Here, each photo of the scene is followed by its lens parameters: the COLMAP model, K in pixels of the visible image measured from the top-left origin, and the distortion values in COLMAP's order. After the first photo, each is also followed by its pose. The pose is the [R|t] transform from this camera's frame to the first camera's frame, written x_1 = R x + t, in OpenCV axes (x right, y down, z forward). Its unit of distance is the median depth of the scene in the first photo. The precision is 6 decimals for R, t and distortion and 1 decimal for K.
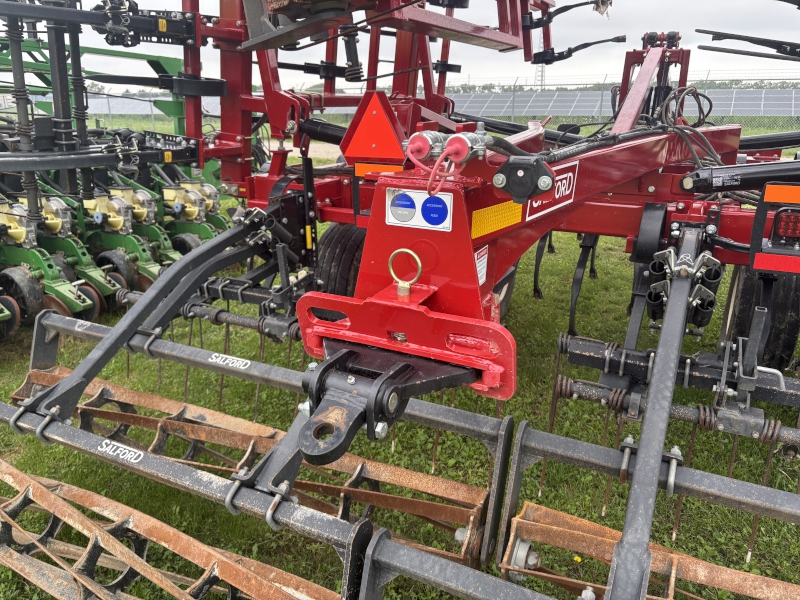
lens RADIAL K [[673.5, 0, 400.0], [0, 673.5, 300.0], [0, 0, 1]] dist [0.090400, 0.001192]
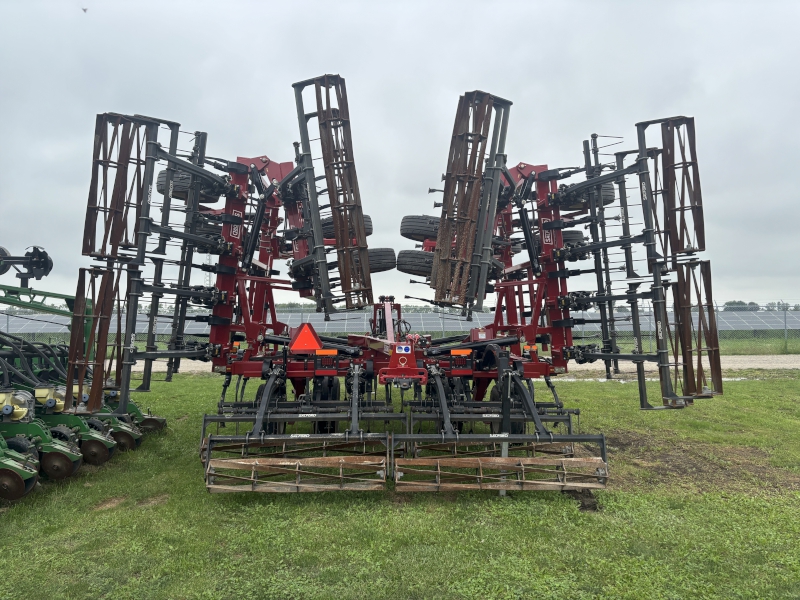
lens RADIAL K [[673.5, 0, 400.0], [0, 673.5, 300.0], [0, 0, 1]] dist [0.090400, 0.001192]
pose [[0.883604, 0.007892, 0.468169, -0.611175], [0.135524, 0.952751, -0.271844, 0.227696], [-0.448193, 0.303651, 0.840785, -0.858763]]
